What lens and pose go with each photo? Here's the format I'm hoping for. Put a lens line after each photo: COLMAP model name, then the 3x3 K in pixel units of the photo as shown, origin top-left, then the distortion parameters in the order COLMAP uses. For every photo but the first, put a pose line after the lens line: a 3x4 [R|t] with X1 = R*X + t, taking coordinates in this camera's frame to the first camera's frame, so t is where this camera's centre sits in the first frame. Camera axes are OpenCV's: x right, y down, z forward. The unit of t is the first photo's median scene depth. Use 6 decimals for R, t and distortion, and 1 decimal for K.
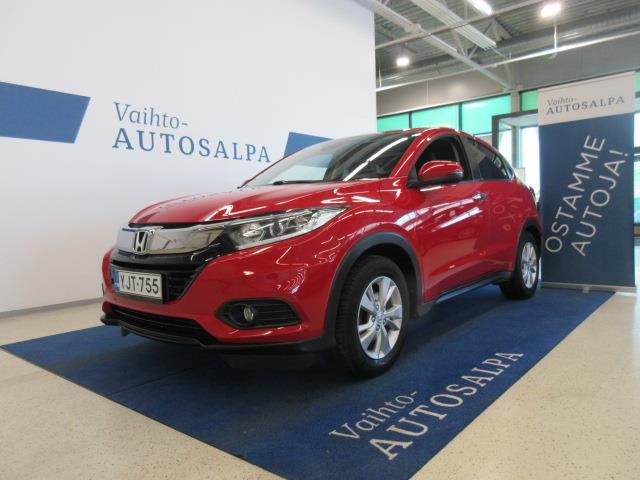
lens RADIAL K [[475.5, 0, 320.0], [0, 475.5, 240.0], [0, 0, 1]] dist [0.003876, -0.001642]
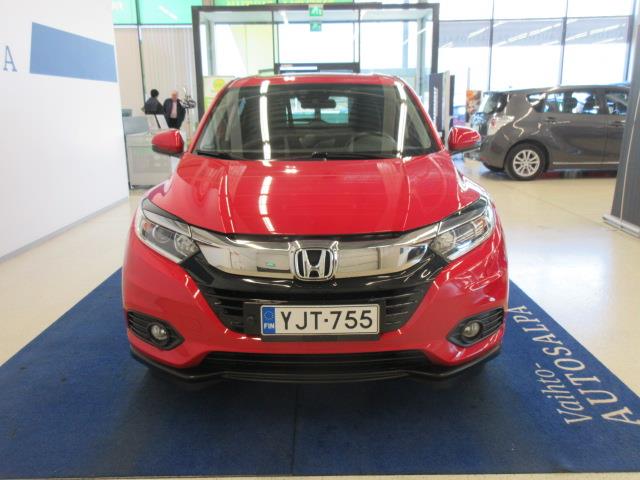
lens RADIAL K [[595.1, 0, 320.0], [0, 595.1, 240.0], [0, 0, 1]] dist [0.011854, 0.007742]
pose [[0.770302, -0.124383, 0.625430, -0.401243], [0.026453, 0.986181, 0.163547, -0.077575], [-0.637130, -0.109436, 0.762948, 0.127416]]
